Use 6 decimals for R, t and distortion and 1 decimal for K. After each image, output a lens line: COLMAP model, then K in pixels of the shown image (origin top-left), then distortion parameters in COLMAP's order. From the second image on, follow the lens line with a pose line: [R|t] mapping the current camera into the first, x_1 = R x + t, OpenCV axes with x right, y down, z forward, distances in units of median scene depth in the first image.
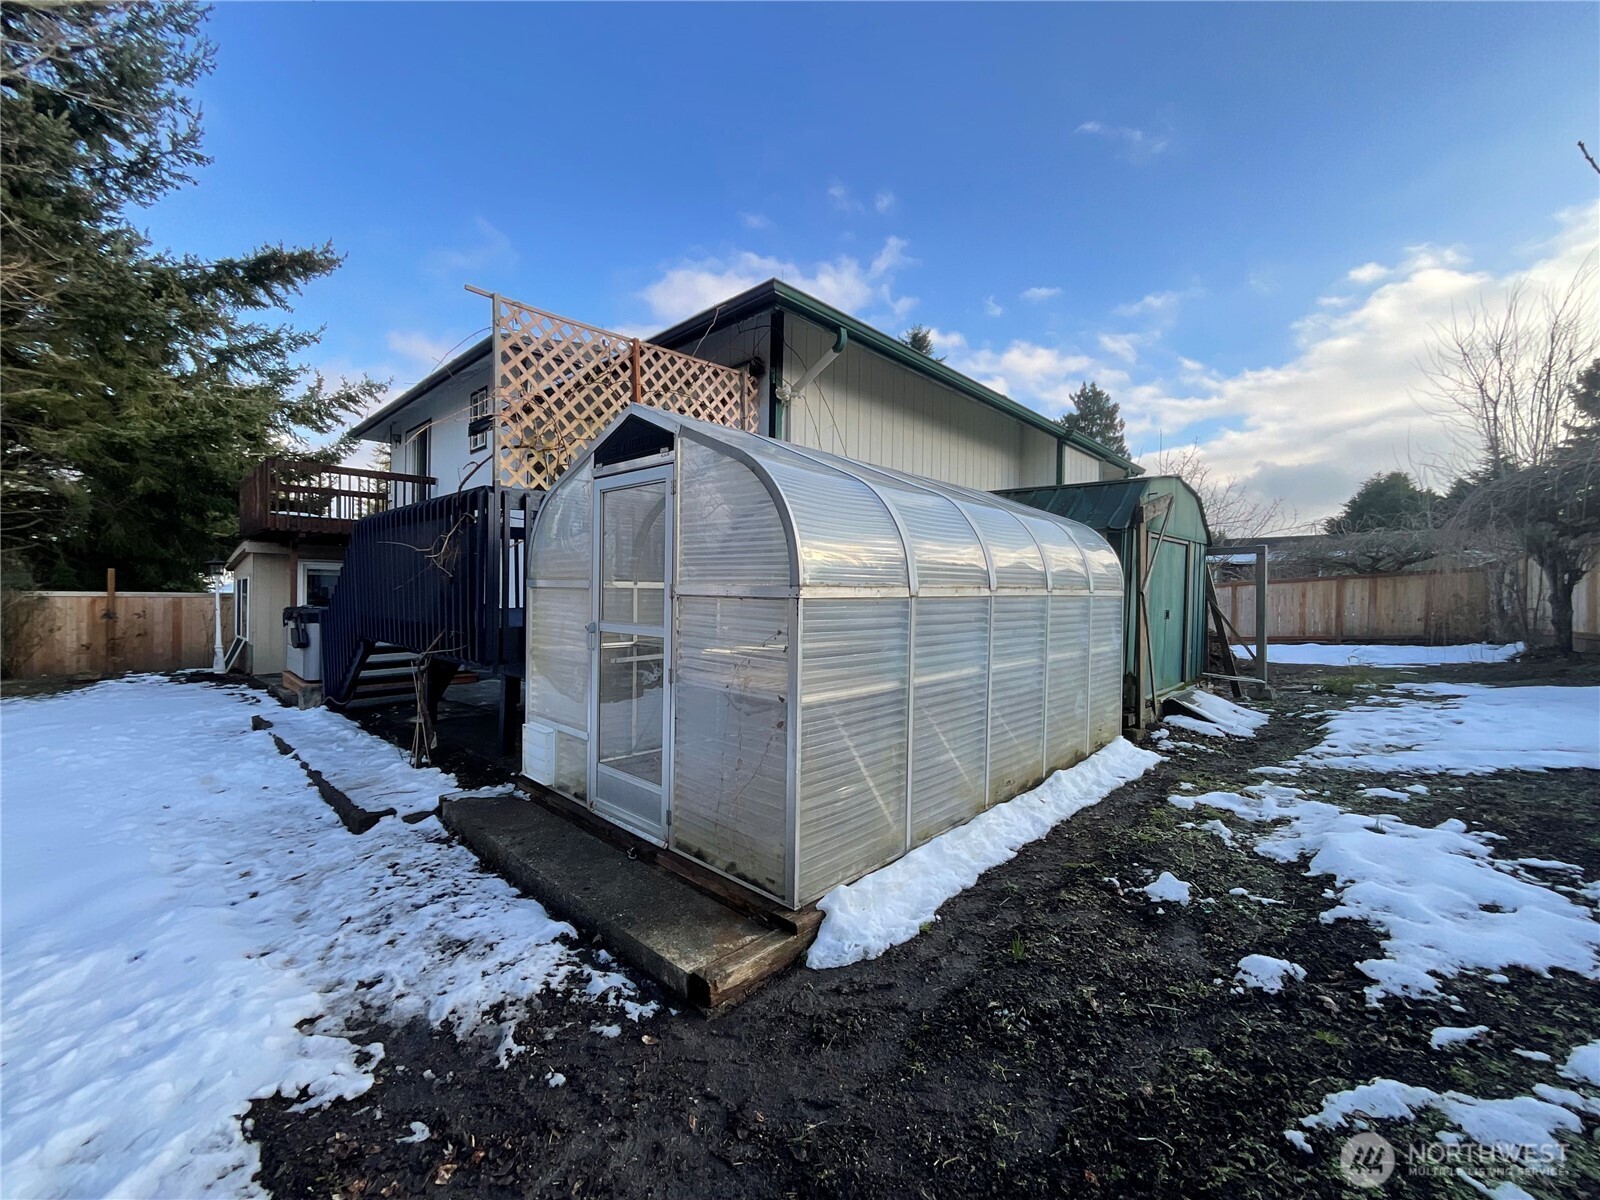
lens RADIAL K [[649.9, 0, 799.4], [0, 649.9, 601.9], [0, 0, 1]] dist [-0.002505, 0.001636]
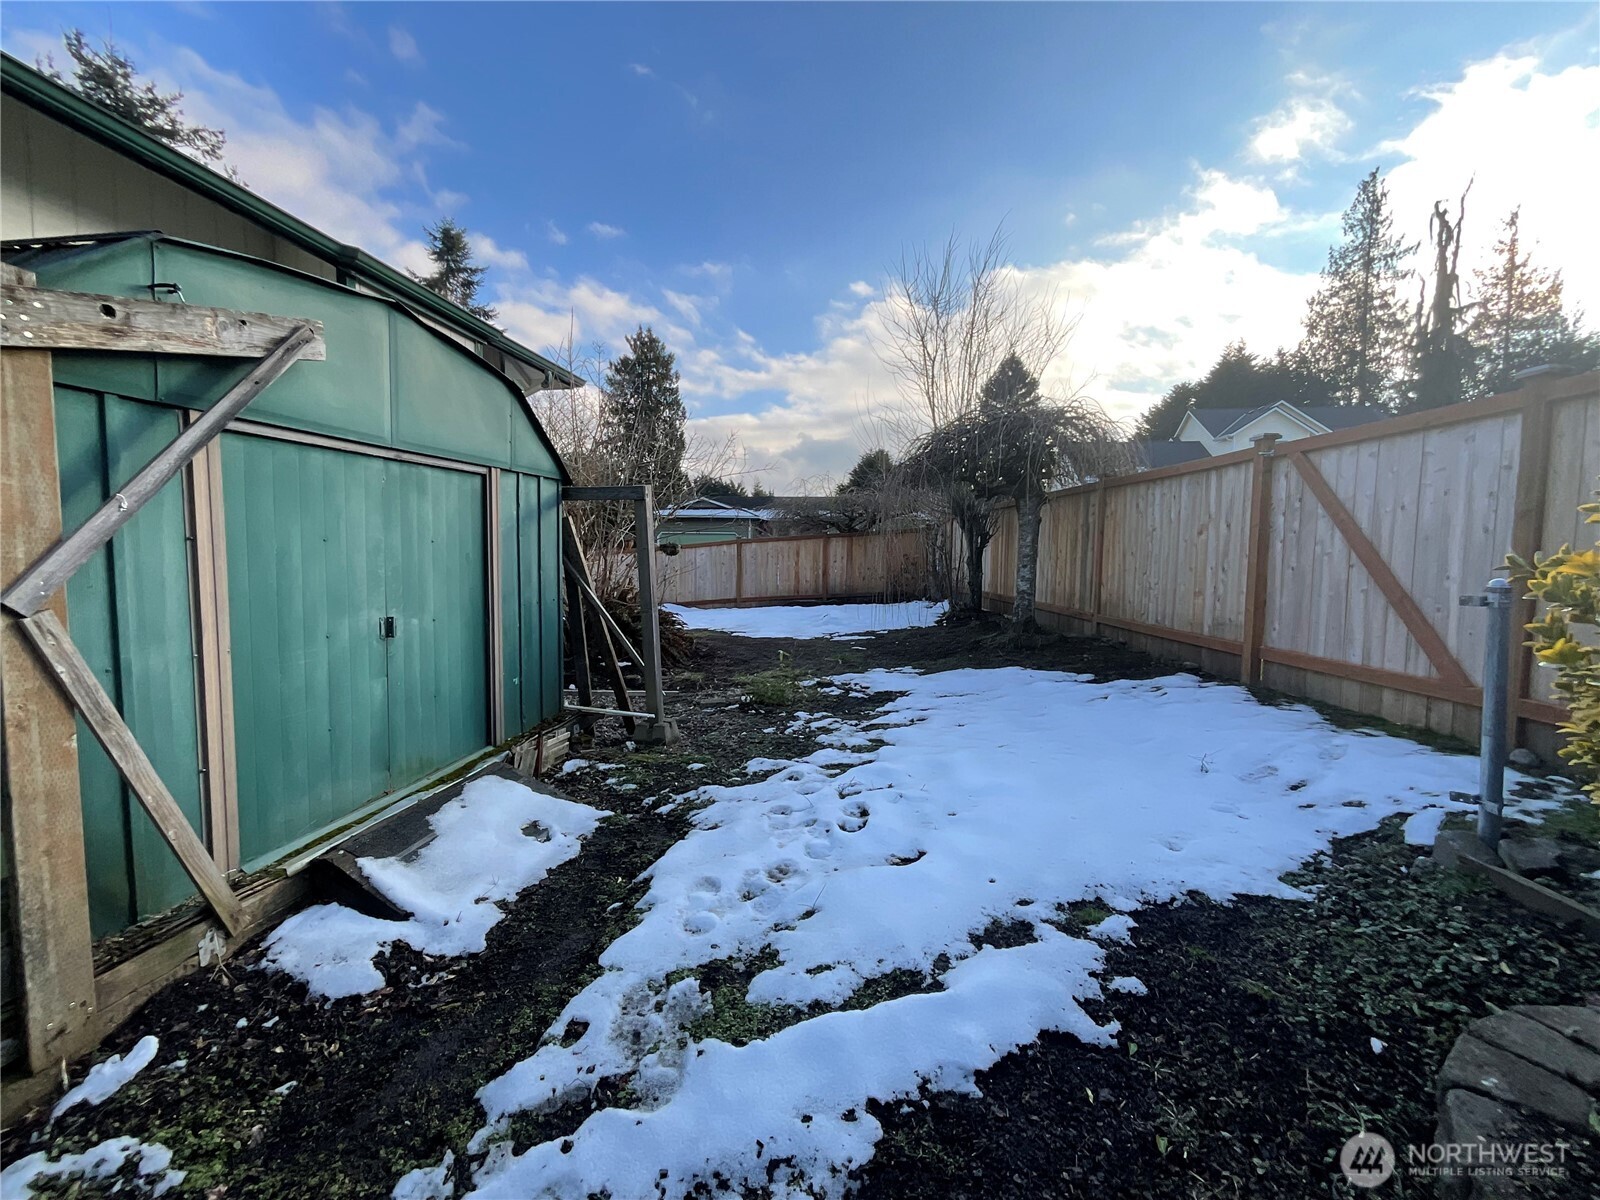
lens RADIAL K [[649.9, 0, 810.3], [0, 649.9, 598.7], [0, 0, 1]] dist [-0.002505, 0.001636]
pose [[0.806983, -0.043615, 0.588962, 0.087746], [0.002043, 0.997469, 0.071067, -0.004832], [-0.590571, -0.056147, 0.805030, 0.080052]]
